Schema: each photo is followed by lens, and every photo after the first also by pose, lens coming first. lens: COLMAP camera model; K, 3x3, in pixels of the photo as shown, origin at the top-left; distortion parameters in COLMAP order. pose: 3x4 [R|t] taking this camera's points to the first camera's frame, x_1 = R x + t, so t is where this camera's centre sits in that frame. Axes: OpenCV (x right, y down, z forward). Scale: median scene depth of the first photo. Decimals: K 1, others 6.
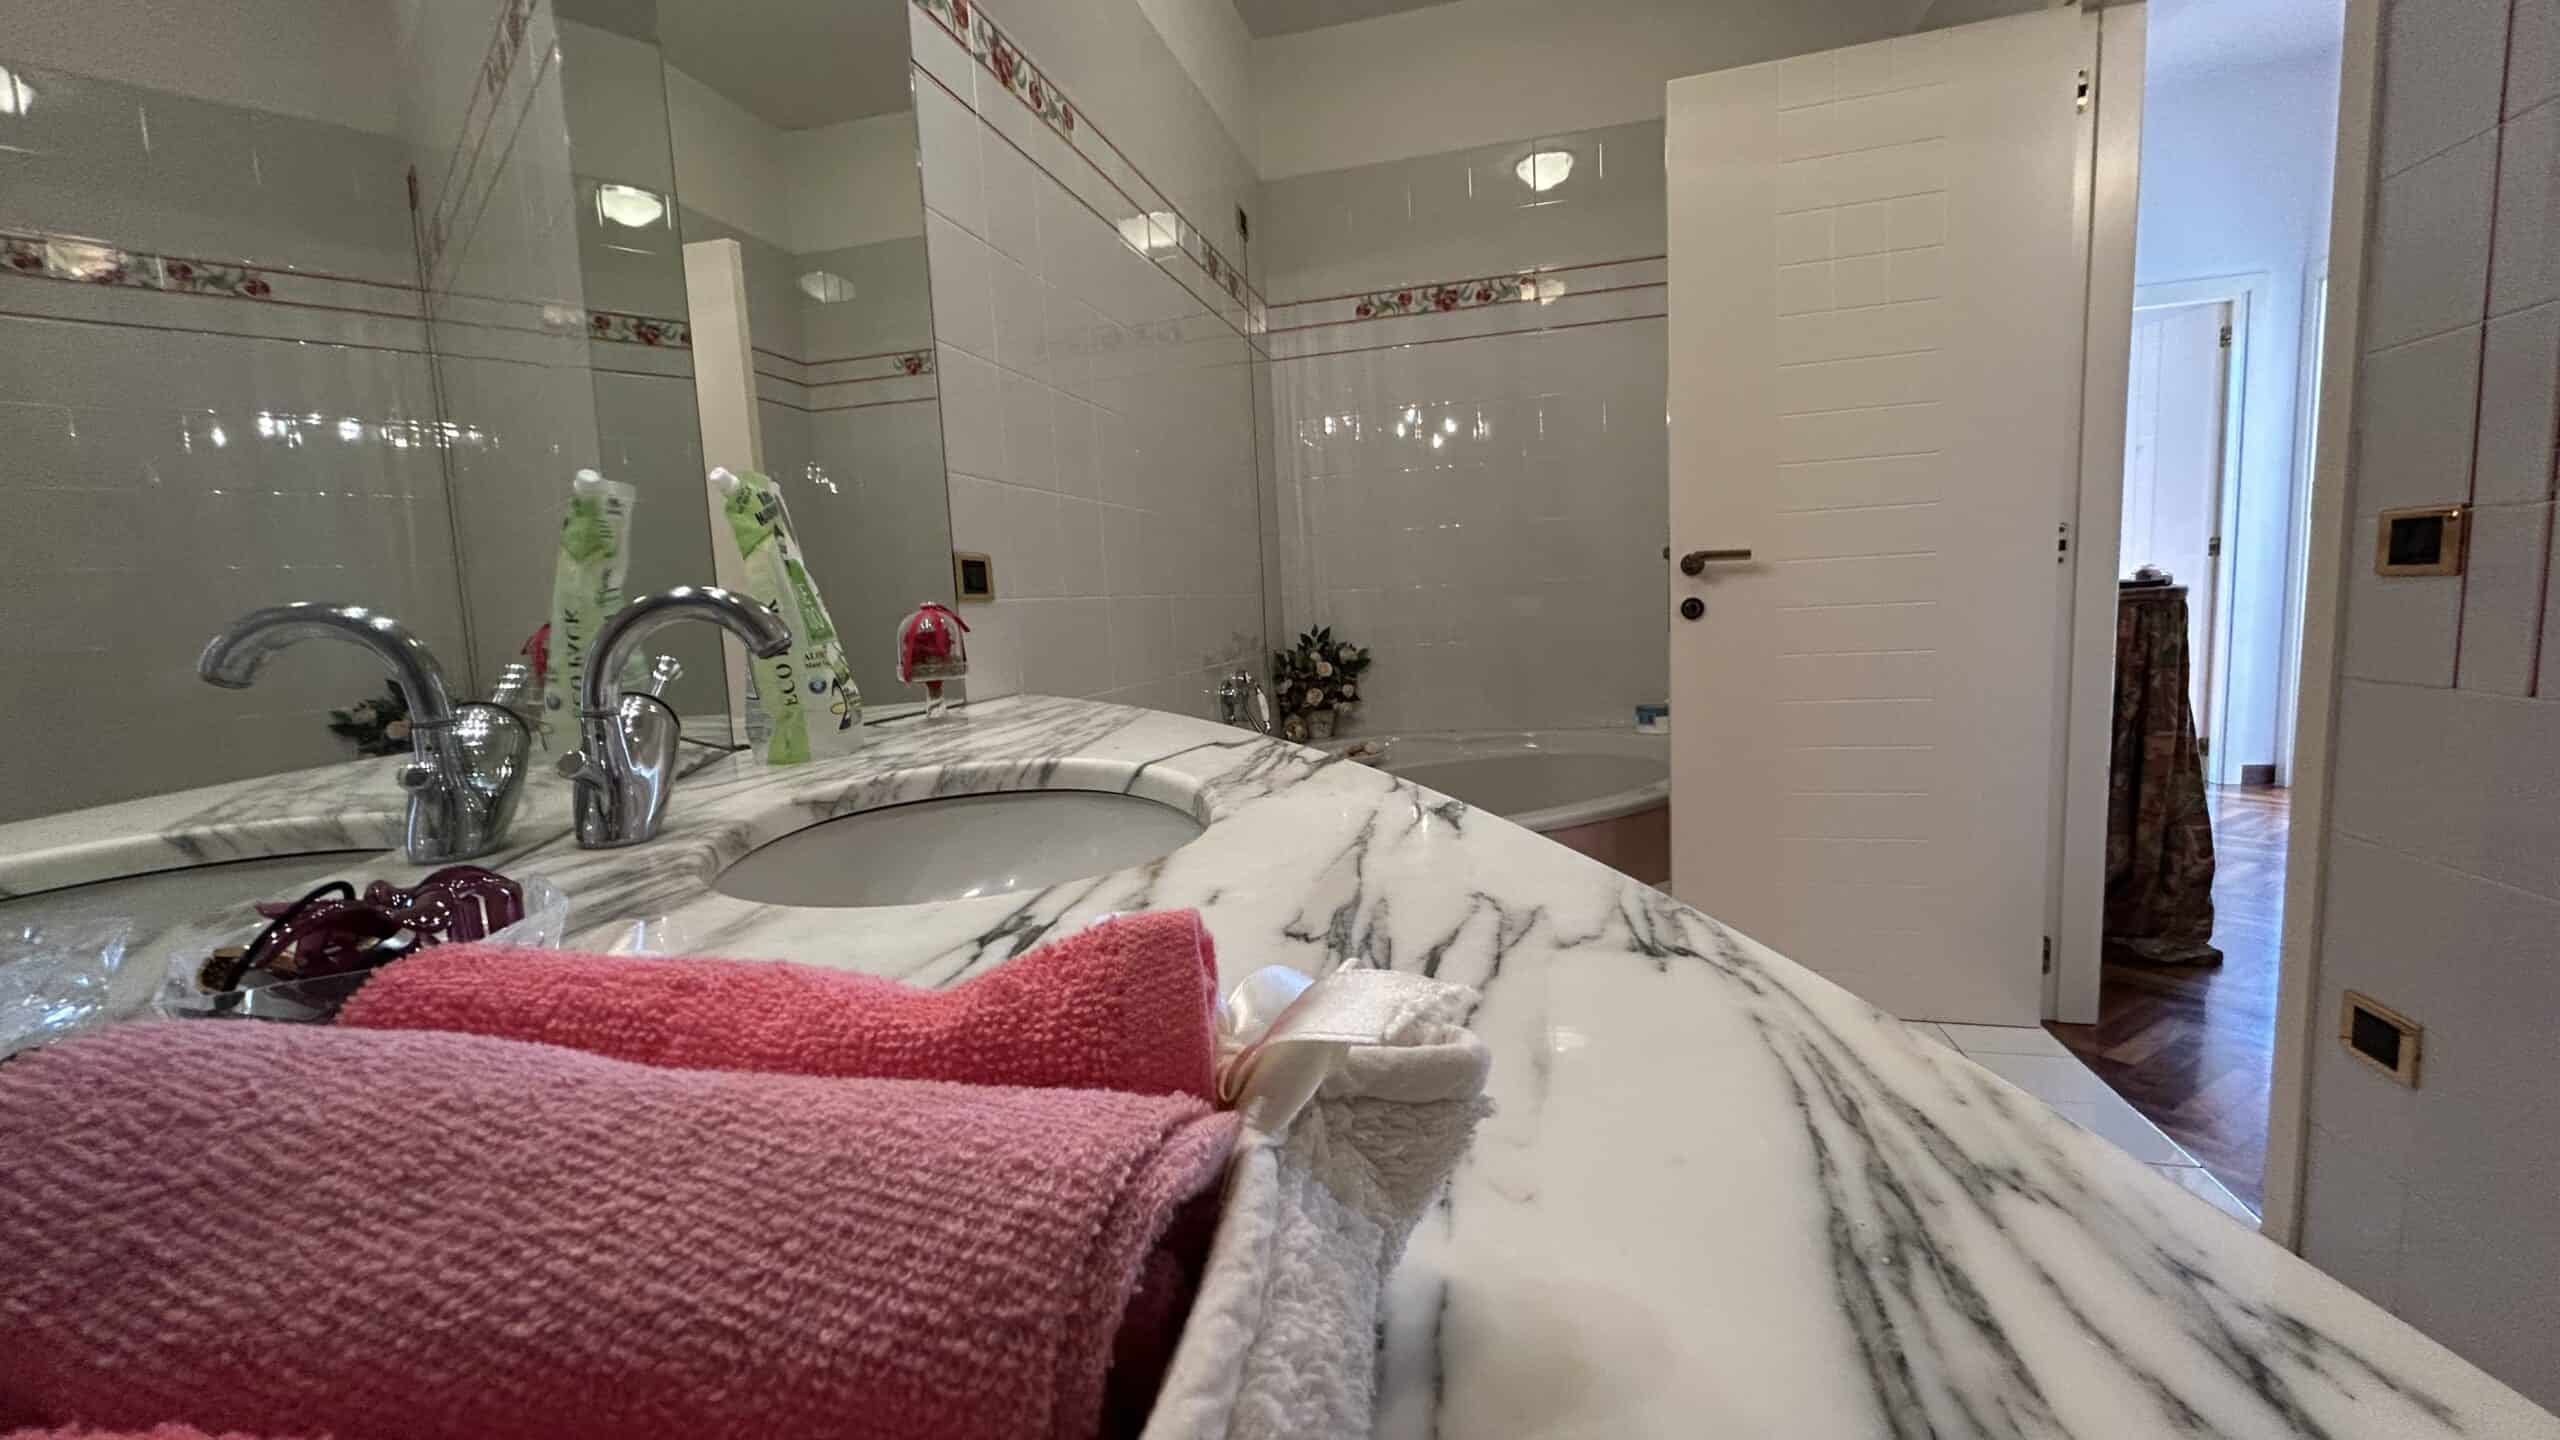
lens RADIAL K [[1037.8, 0, 1272.7], [0, 1037.8, 724.1], [0, 0, 1]] dist [-0.001639, 0.000075]
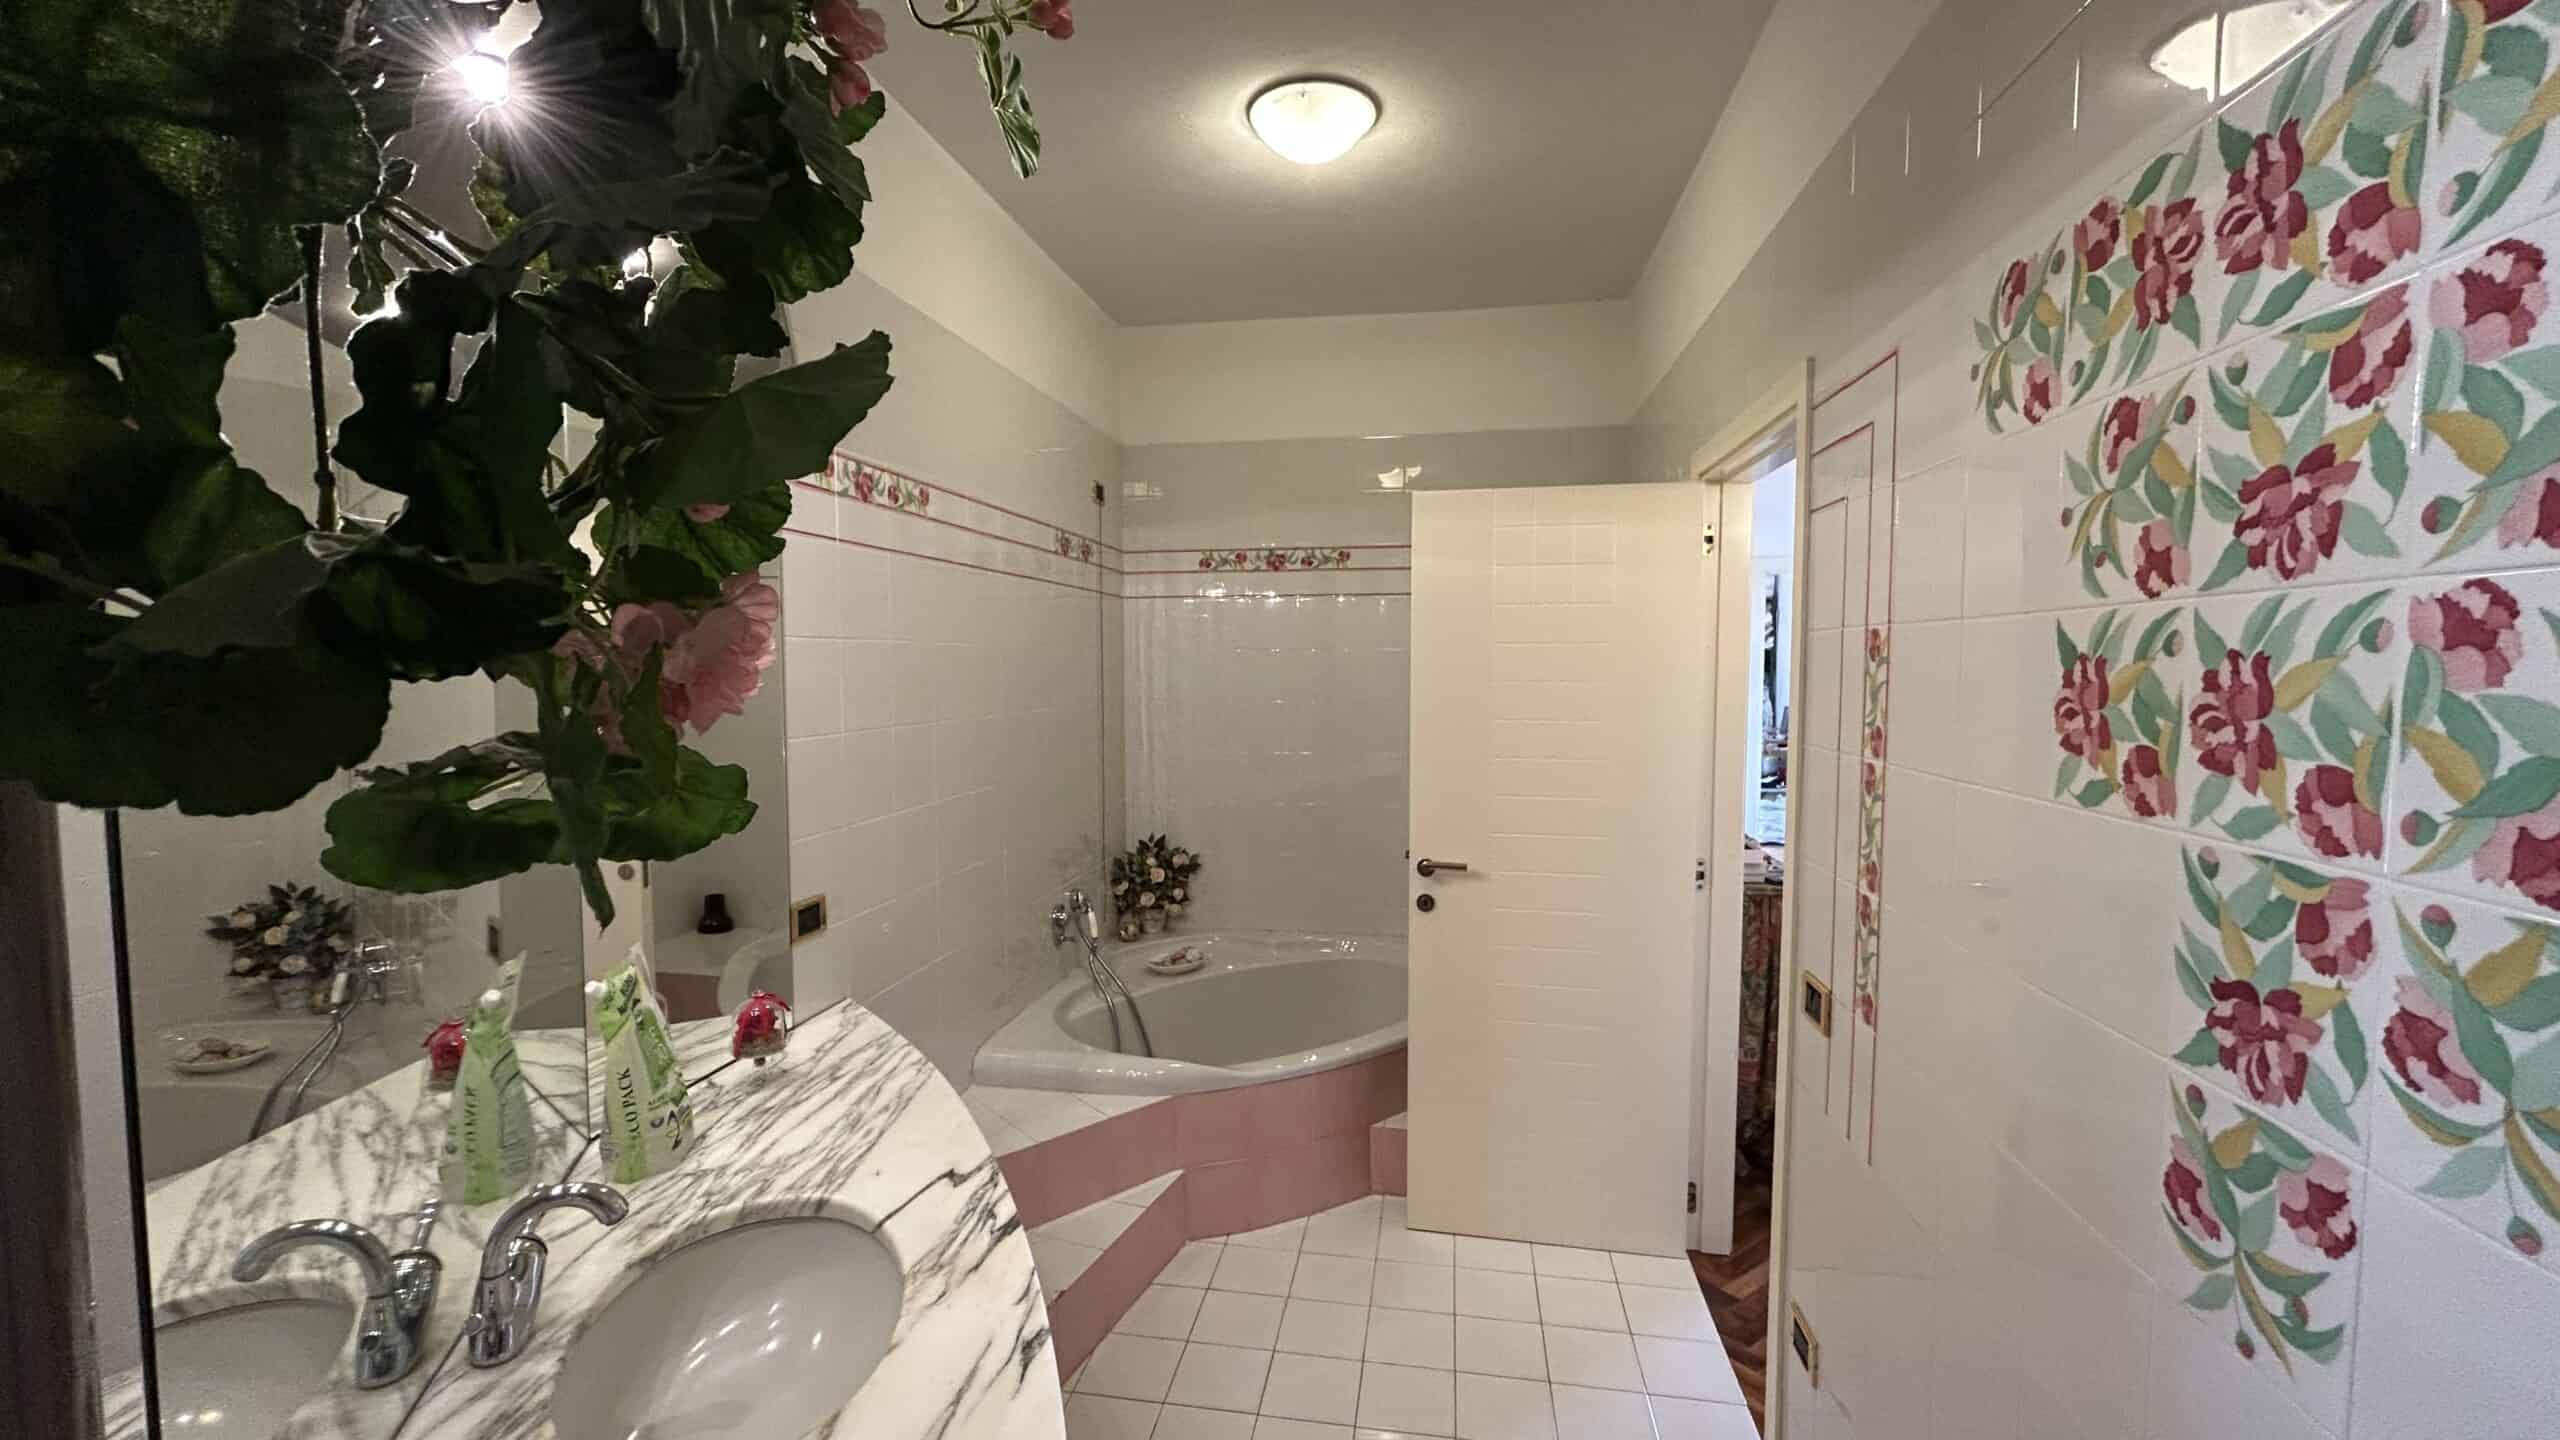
lens RADIAL K [[1037.8, 0, 1272.7], [0, 1037.8, 724.1], [0, 0, 1]] dist [-0.001639, 0.000075]
pose [[0.995381, 0.044713, 0.084958, 0.080346], [-0.040398, 0.997838, -0.051845, -0.183919], [-0.087092, 0.048174, 0.995035, -0.159345]]
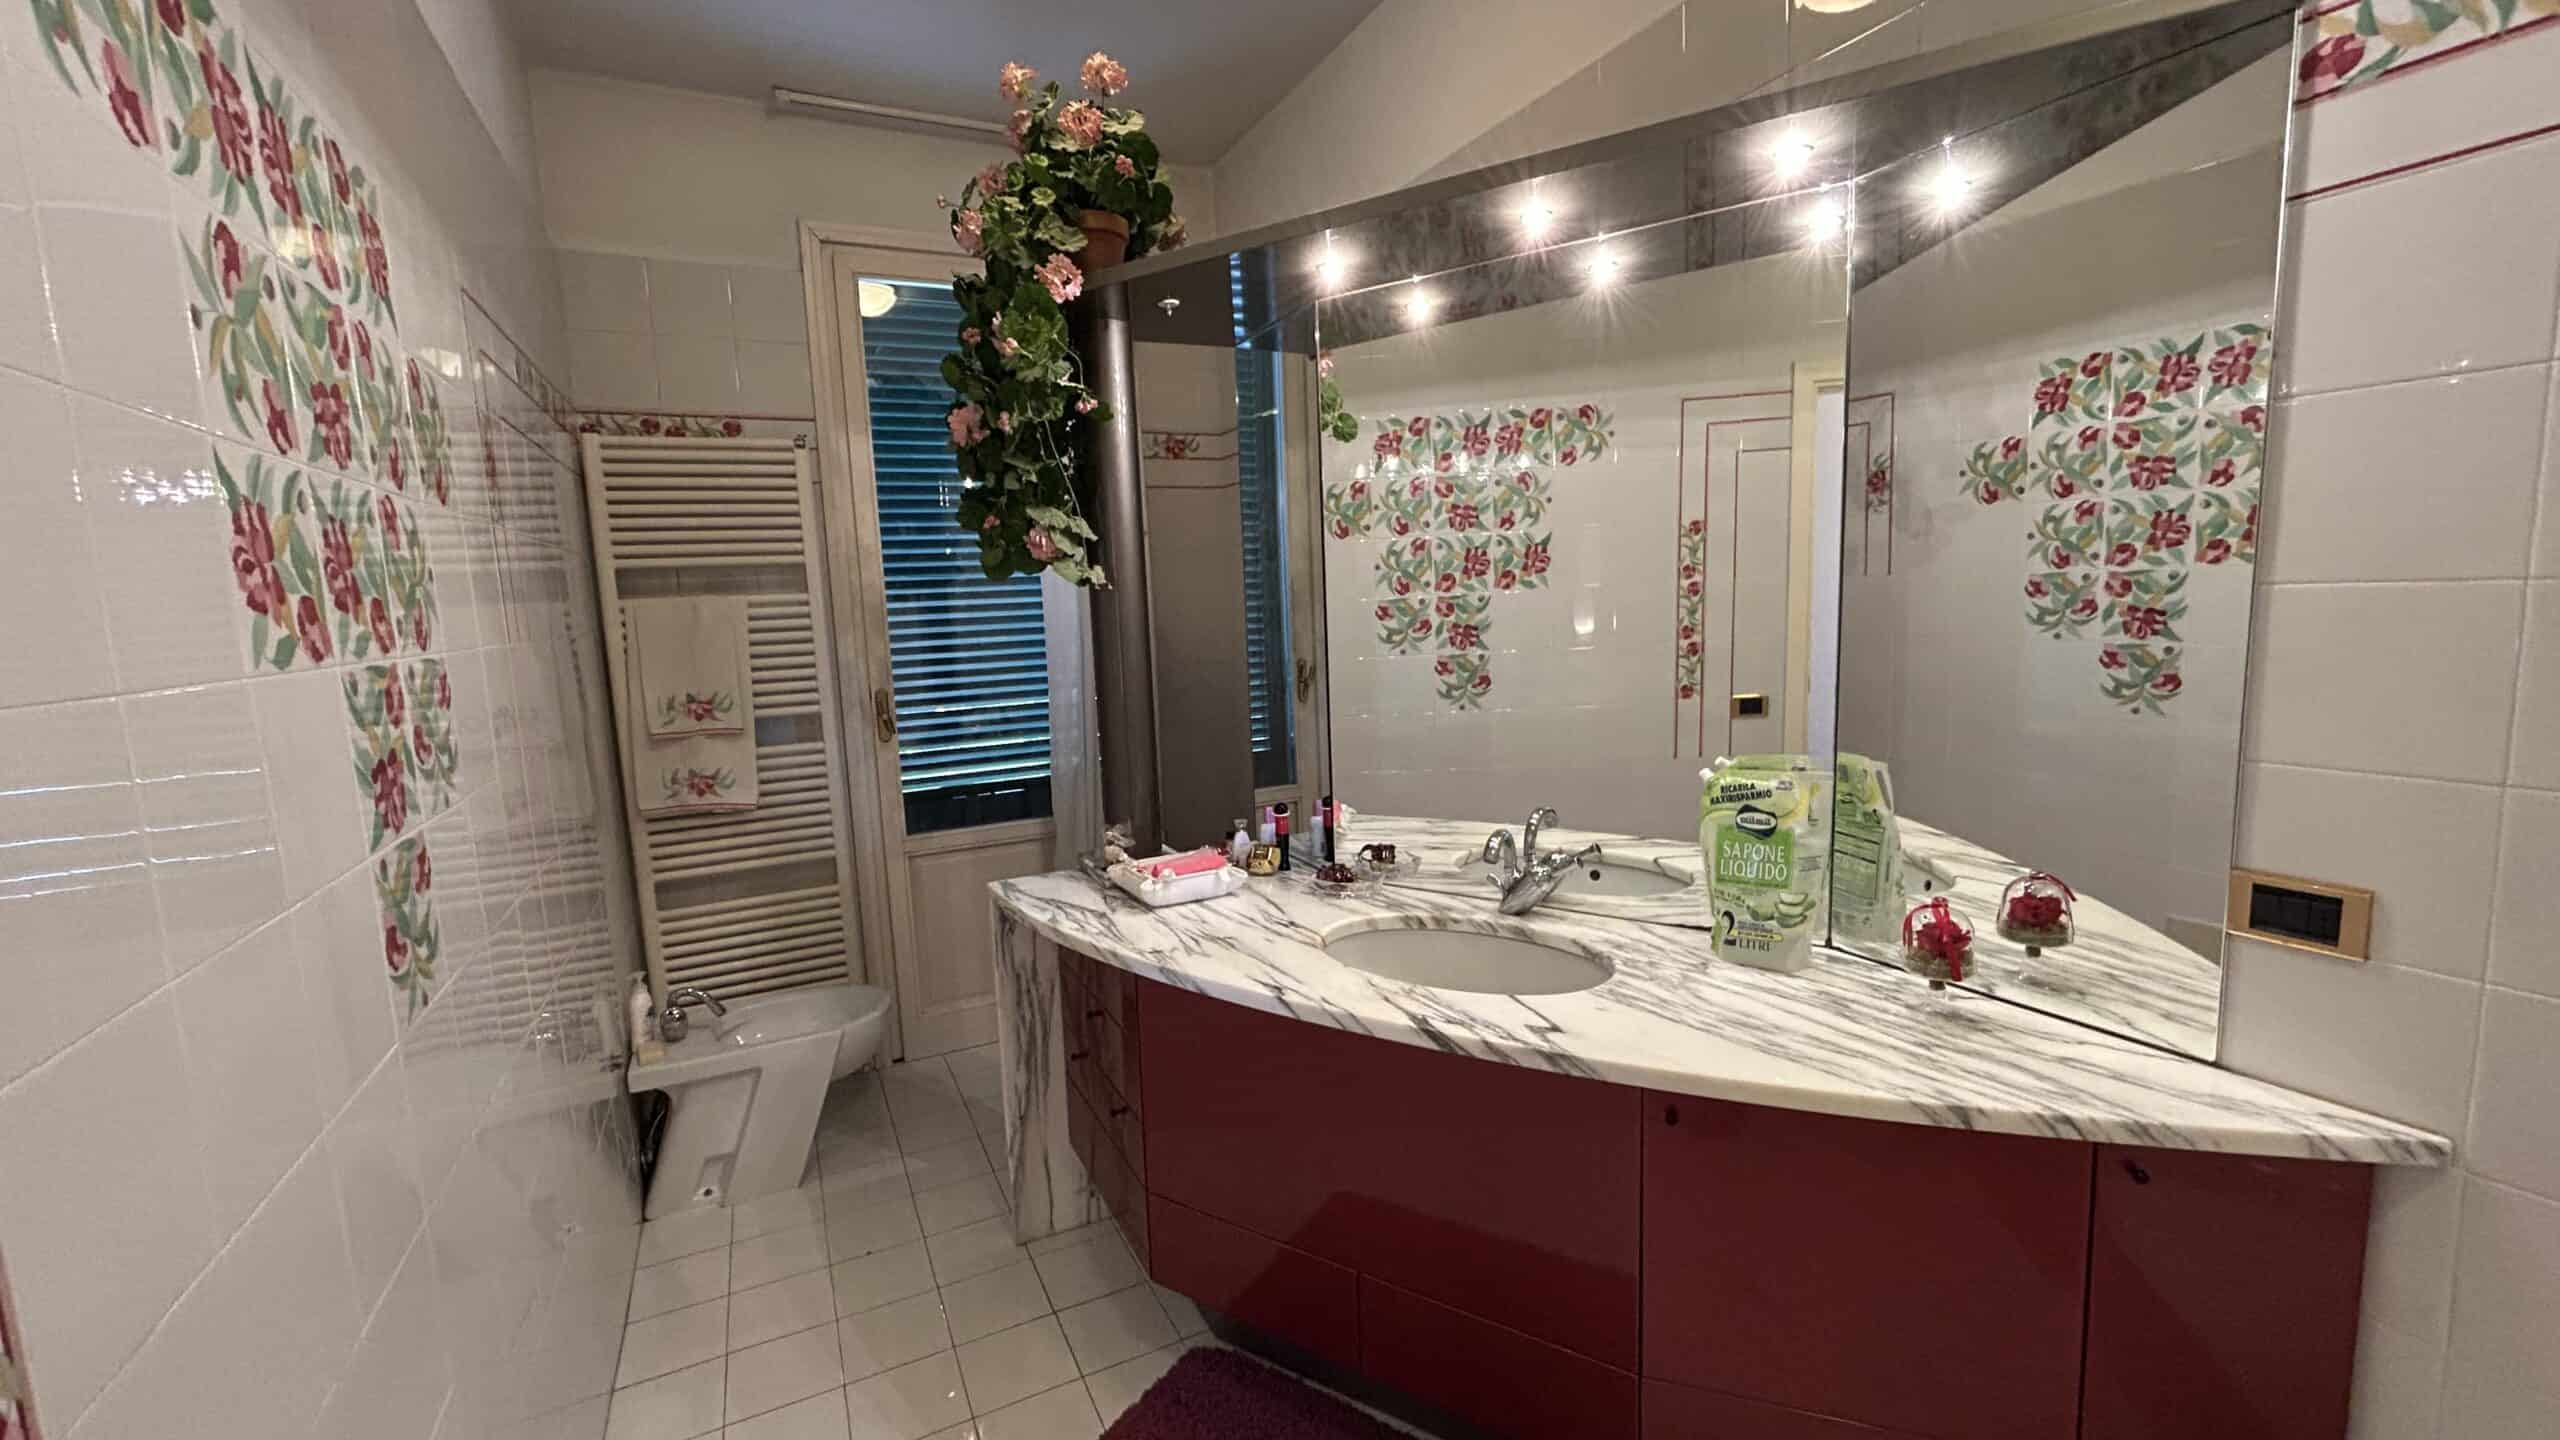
lens RADIAL K [[1037.8, 0, 1272.7], [0, 1037.8, 724.1], [0, 0, 1]] dist [-0.001639, 0.000075]
pose [[-0.752894, 0.162704, -0.637714, 0.355729], [0.009658, 0.971587, 0.236485, -0.240114], [0.658071, 0.171889, -0.733073, 0.585855]]
